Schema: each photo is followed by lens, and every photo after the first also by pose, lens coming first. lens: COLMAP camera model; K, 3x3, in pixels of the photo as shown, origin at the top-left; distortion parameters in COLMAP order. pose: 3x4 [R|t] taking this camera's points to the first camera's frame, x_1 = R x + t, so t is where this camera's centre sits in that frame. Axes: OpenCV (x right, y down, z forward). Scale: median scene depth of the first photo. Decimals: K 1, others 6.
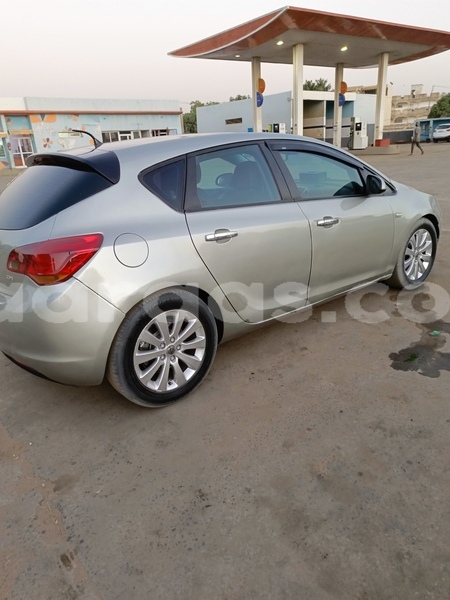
lens RADIAL K [[473.5, 0, 225.0], [0, 473.5, 300.0], [0, 0, 1]] dist [0.020491, -0.003644]
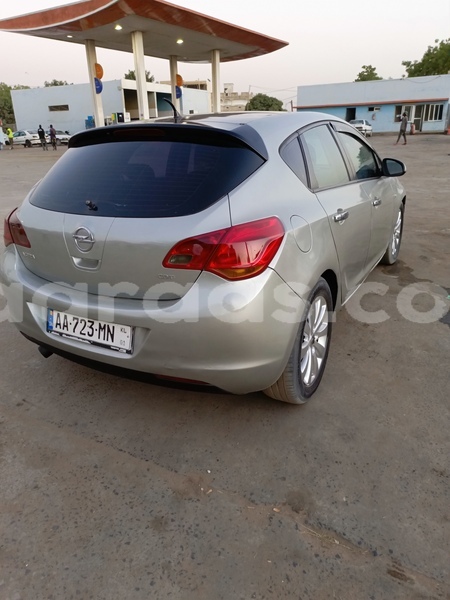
lens RADIAL K [[473.5, 0, 225.0], [0, 473.5, 300.0], [0, 0, 1]] dist [0.020491, -0.003644]
pose [[0.913531, -0.108099, 0.392142, -0.114974], [0.103783, 0.994077, 0.032259, -0.003838], [-0.393306, 0.011228, 0.919339, 0.036839]]
